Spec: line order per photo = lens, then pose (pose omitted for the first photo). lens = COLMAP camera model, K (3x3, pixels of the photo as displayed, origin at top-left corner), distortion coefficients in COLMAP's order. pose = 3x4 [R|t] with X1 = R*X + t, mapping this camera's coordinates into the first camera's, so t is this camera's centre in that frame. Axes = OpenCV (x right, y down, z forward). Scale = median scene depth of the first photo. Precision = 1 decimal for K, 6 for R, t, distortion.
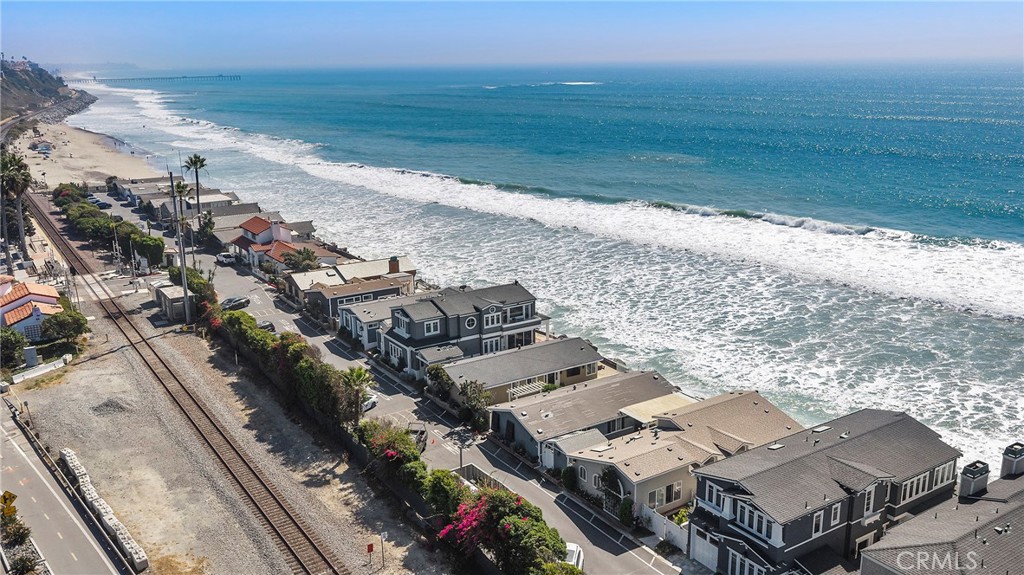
lens RADIAL K [[852.9, 0, 512.0], [0, 852.9, 287.5], [0, 0, 1]] dist [0.032167, -0.059826]
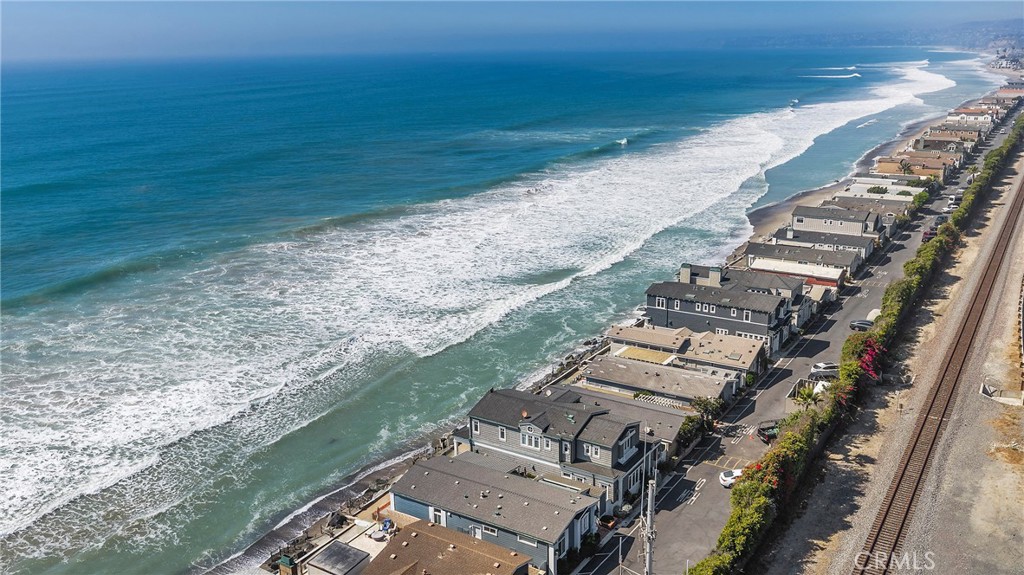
lens RADIAL K [[852.9, 0, 512.0], [0, 852.9, 287.5], [0, 0, 1]] dist [0.032167, -0.059826]
pose [[-0.405260, -0.218240, 0.887770, -1.080460], [0.259123, 0.903842, 0.340478, -0.561100], [-0.876710, 0.368024, -0.309740, 1.755530]]
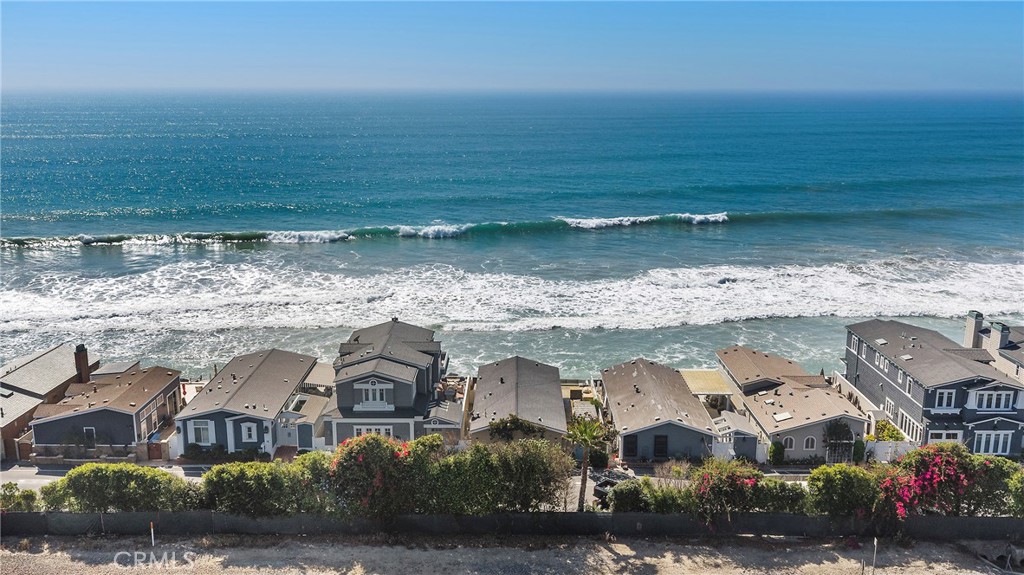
lens RADIAL K [[852.9, 0, 512.0], [0, 852.9, 287.5], [0, 0, 1]] dist [0.032167, -0.059826]
pose [[0.559394, -0.162820, 0.812753, -0.887594], [0.204438, 0.977329, 0.055081, -0.091092], [-0.803295, 0.135346, 0.579998, 0.613370]]
